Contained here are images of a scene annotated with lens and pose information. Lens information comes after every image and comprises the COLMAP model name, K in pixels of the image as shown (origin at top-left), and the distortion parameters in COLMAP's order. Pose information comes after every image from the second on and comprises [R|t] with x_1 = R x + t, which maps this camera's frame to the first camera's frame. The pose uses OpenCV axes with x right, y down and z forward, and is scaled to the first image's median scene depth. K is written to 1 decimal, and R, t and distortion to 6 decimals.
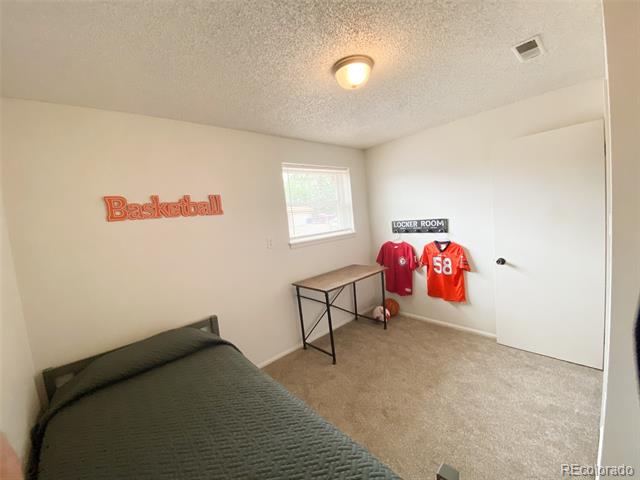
lens RADIAL K [[258.0, 0, 319.4], [0, 258.0, 241.7], [0, 0, 1]] dist [-0.002943, -0.000385]
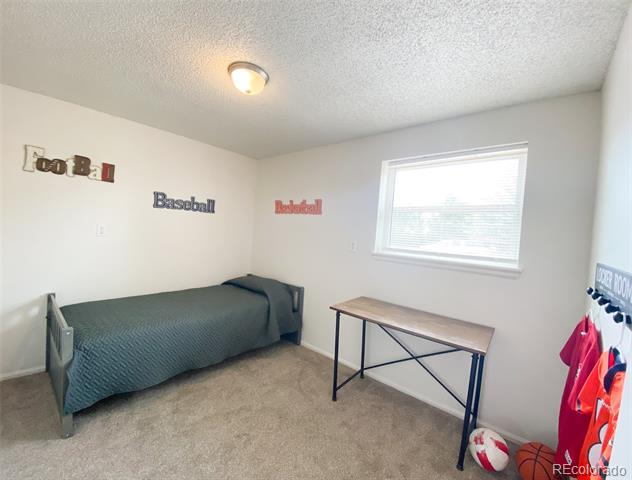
lens RADIAL K [[259.9, 0, 315.5], [0, 259.9, 237.9], [0, 0, 1]] dist [-0.020146, -0.000223]
pose [[0.127072, 0.134920, -0.982675, 0.852479], [-0.167681, 0.979369, 0.112783, -0.130436], [0.977617, 0.150444, 0.147074, 0.793984]]
